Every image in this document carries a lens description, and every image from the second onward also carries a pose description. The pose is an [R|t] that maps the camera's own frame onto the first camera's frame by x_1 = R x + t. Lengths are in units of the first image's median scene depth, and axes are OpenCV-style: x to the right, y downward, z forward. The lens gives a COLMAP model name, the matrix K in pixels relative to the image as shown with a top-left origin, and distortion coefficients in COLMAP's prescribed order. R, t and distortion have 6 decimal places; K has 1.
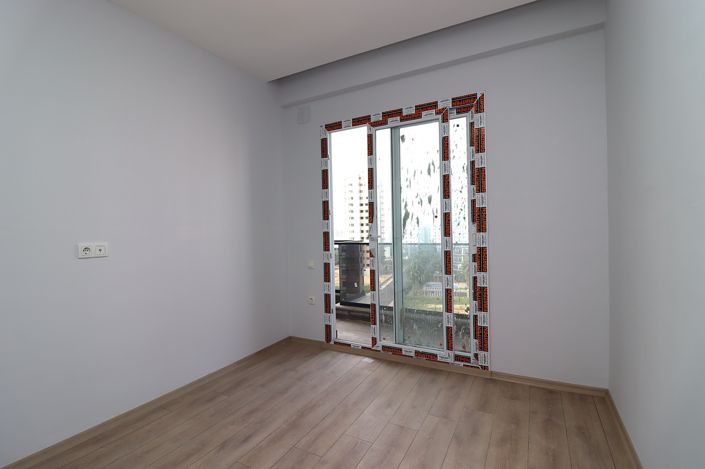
lens RADIAL K [[323.9, 0, 355.7], [0, 323.9, 231.1], [0, 0, 1]] dist [0.000447, -0.015314]
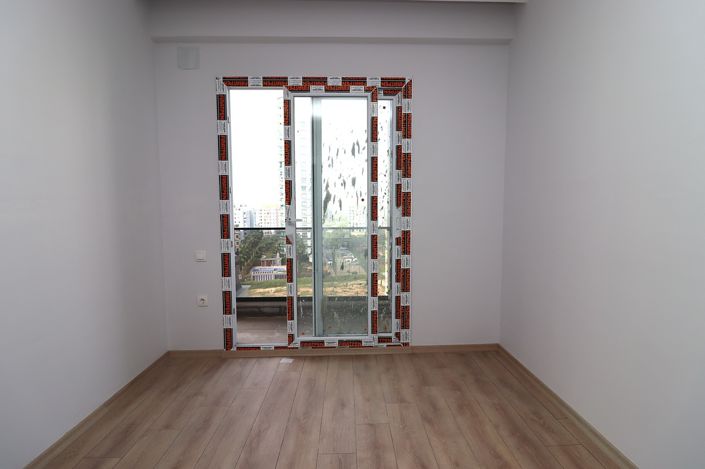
lens RADIAL K [[323.9, 0, 355.7], [0, 323.9, 231.1], [0, 0, 1]] dist [0.000447, -0.015314]
pose [[0.864065, -0.015815, 0.503132, -0.252327], [-0.010071, 0.998763, 0.048689, 0.001872], [-0.503280, -0.047138, 0.862837, 0.171884]]
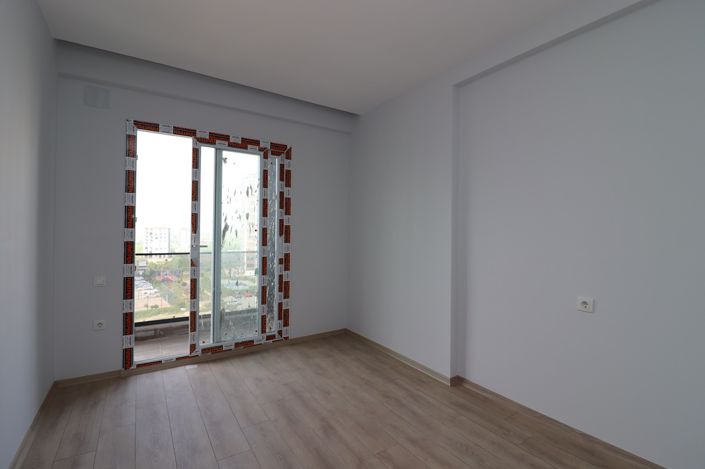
lens RADIAL K [[323.9, 0, 355.7], [0, 323.9, 231.1], [0, 0, 1]] dist [0.000447, -0.015314]
pose [[0.464362, 0.032709, 0.885041, -0.680756], [-0.011604, 0.999457, -0.030849, -0.006488], [-0.885570, 0.004055, 0.464489, 0.064611]]
